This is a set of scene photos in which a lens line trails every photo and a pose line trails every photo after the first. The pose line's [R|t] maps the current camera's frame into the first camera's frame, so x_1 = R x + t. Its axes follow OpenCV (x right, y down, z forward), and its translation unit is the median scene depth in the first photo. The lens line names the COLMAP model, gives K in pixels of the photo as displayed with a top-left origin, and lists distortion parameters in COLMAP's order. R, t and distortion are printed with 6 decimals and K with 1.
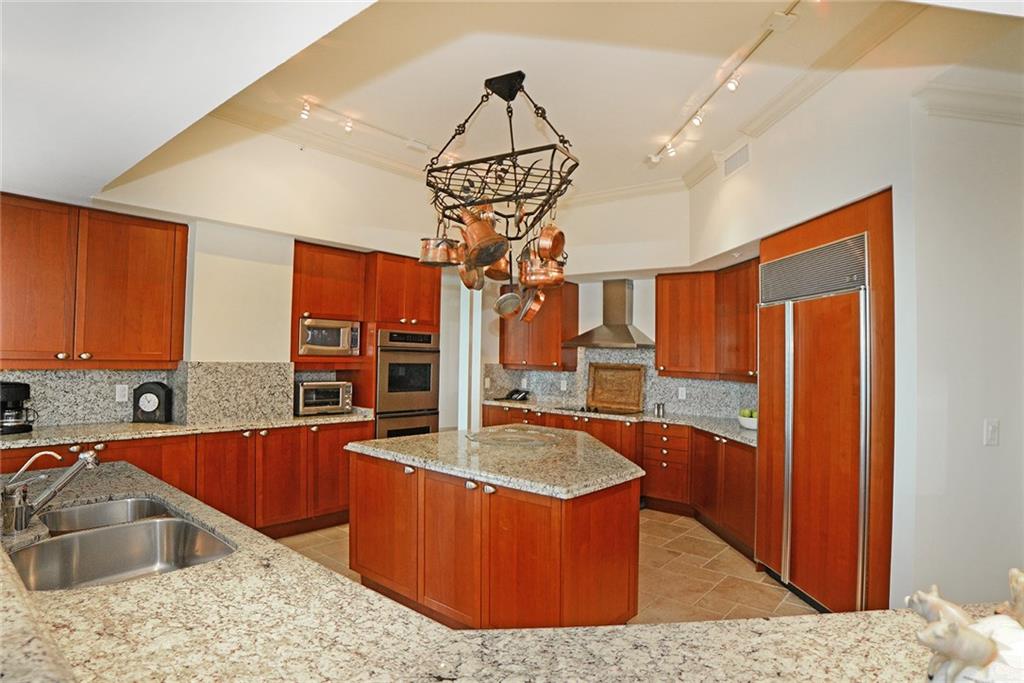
lens RADIAL K [[561.8, 0, 512.0], [0, 561.8, 341.5], [0, 0, 1]] dist [-0.001612, -0.000176]
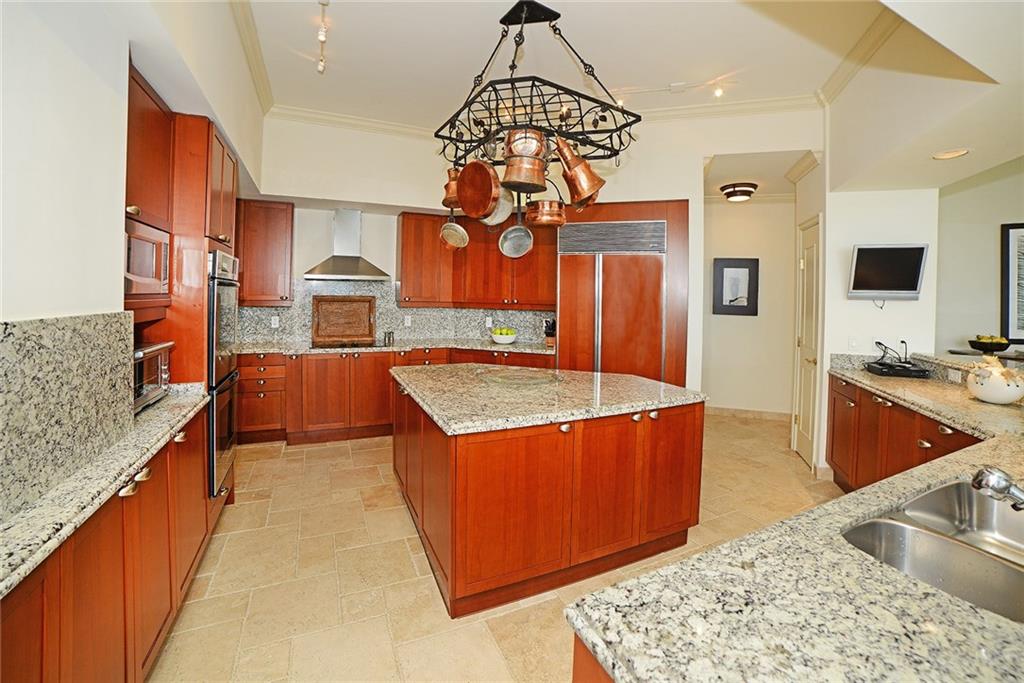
lens RADIAL K [[484.2, 0, 491.5], [0, 484.2, 296.4], [0, 0, 1]] dist [-0.001074, 0.000953]
pose [[0.421492, -0.024577, 0.906499, -0.517905], [-0.028443, 0.998783, 0.040305, -0.001099], [-0.906386, -0.042772, 0.420279, 0.451863]]
